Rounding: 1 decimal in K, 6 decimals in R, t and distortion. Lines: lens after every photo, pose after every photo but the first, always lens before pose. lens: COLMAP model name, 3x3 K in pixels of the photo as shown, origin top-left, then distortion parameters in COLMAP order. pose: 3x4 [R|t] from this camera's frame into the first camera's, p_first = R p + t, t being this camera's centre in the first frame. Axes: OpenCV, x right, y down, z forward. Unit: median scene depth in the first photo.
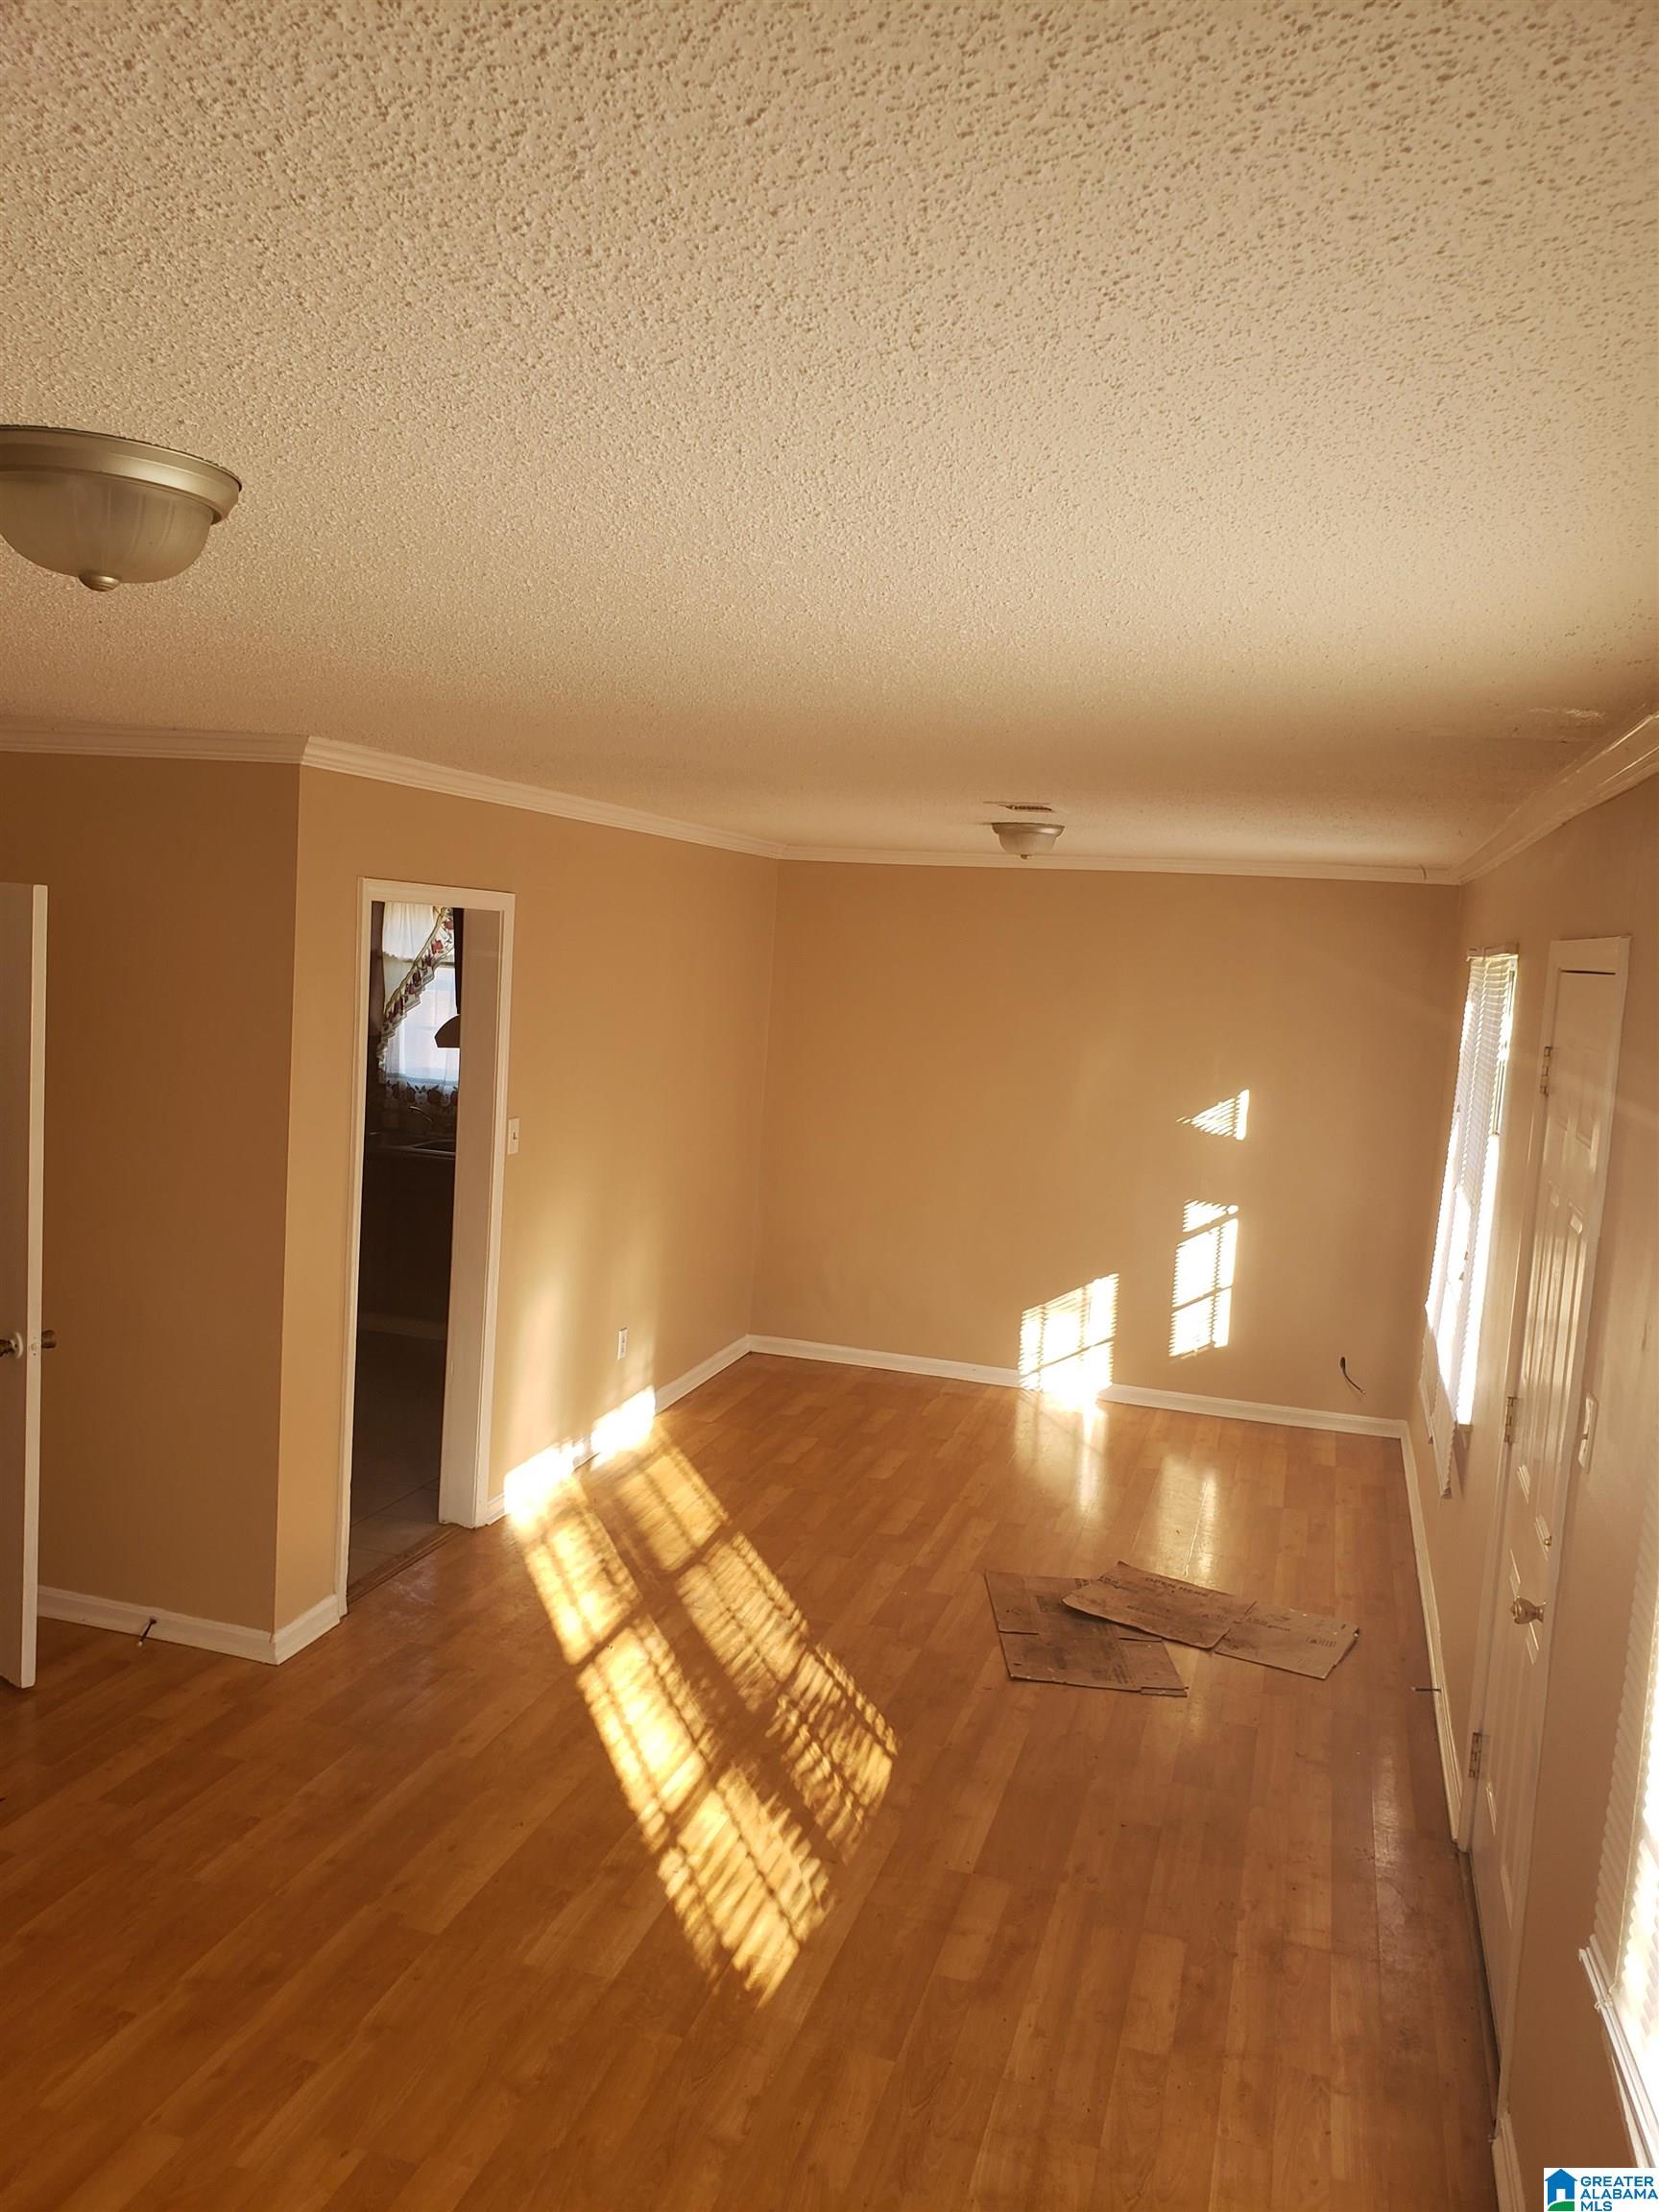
lens RADIAL K [[1745.4, 0, 829.2], [0, 1745.4, 1106.6], [0, 0, 1]] dist [0.007380, 0.007888]
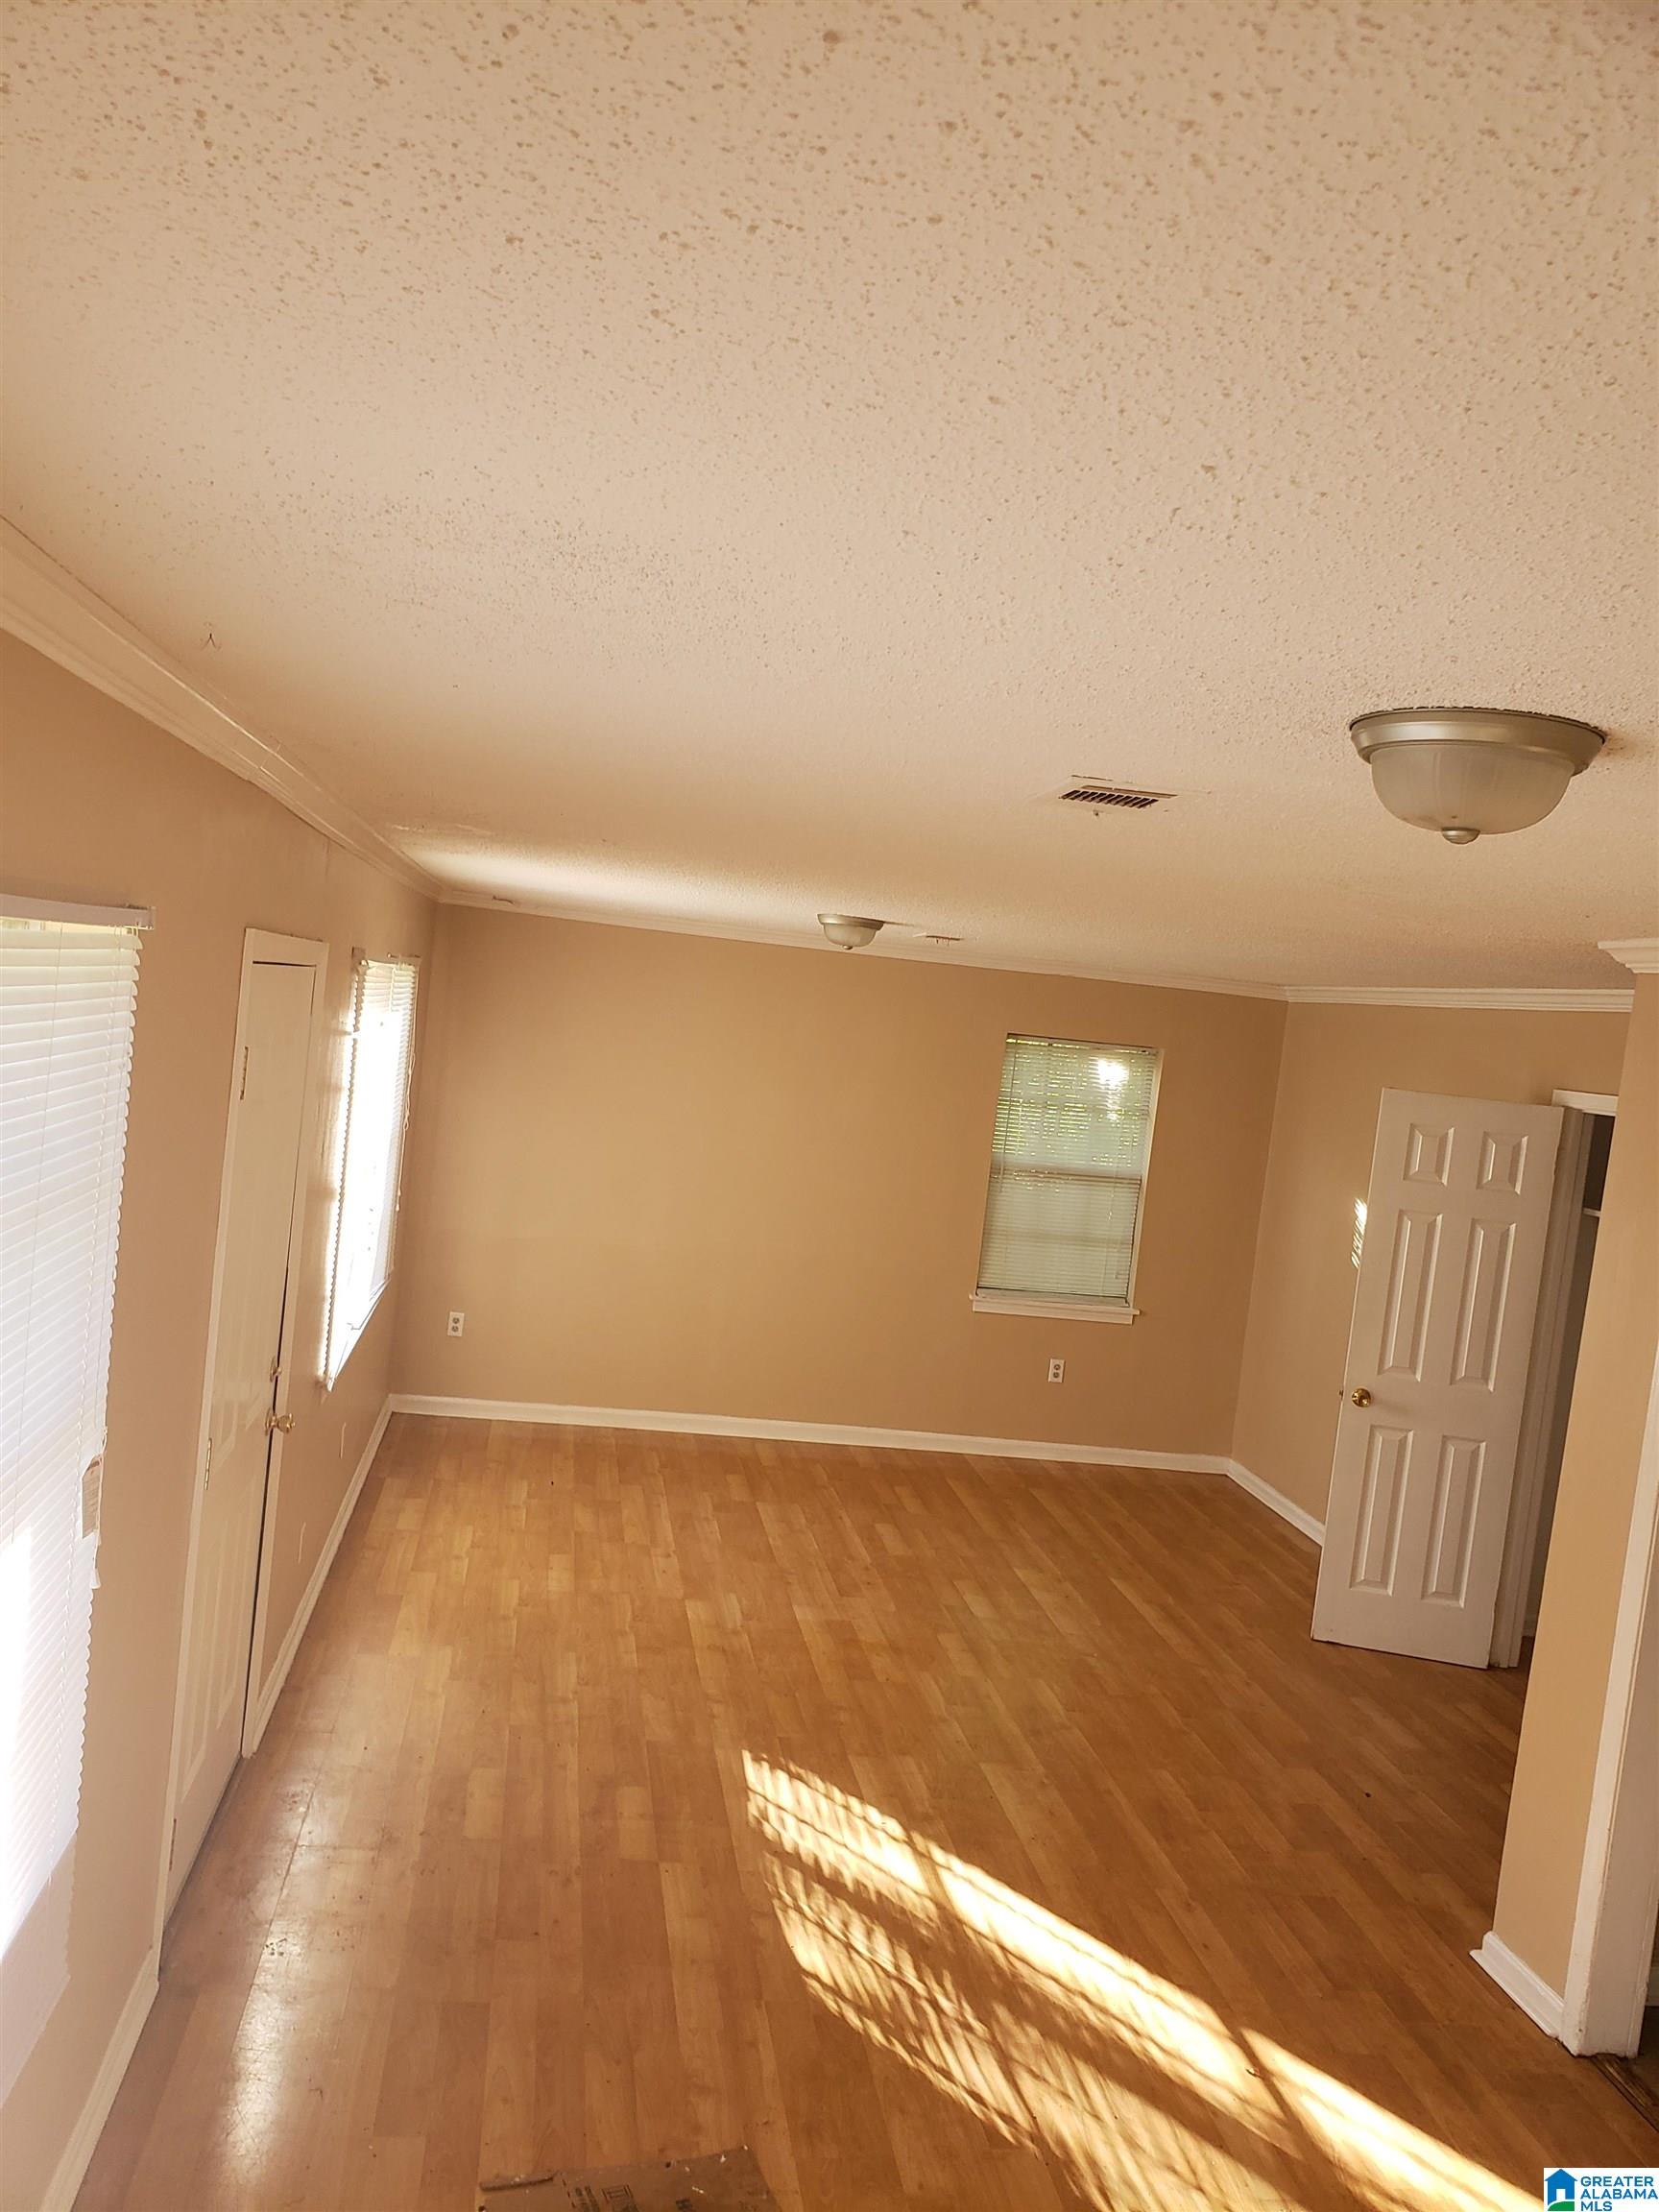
lens RADIAL K [[1745.4, 0, 828.9], [0, 1745.4, 1108.9], [0, 0, 1]] dist [0.007380, 0.007888]
pose [[-0.891702, -0.133932, -0.432353, 0.520357], [-0.207058, 0.970112, 0.126529, -0.183033], [0.402485, 0.202349, -0.892783, 1.907901]]
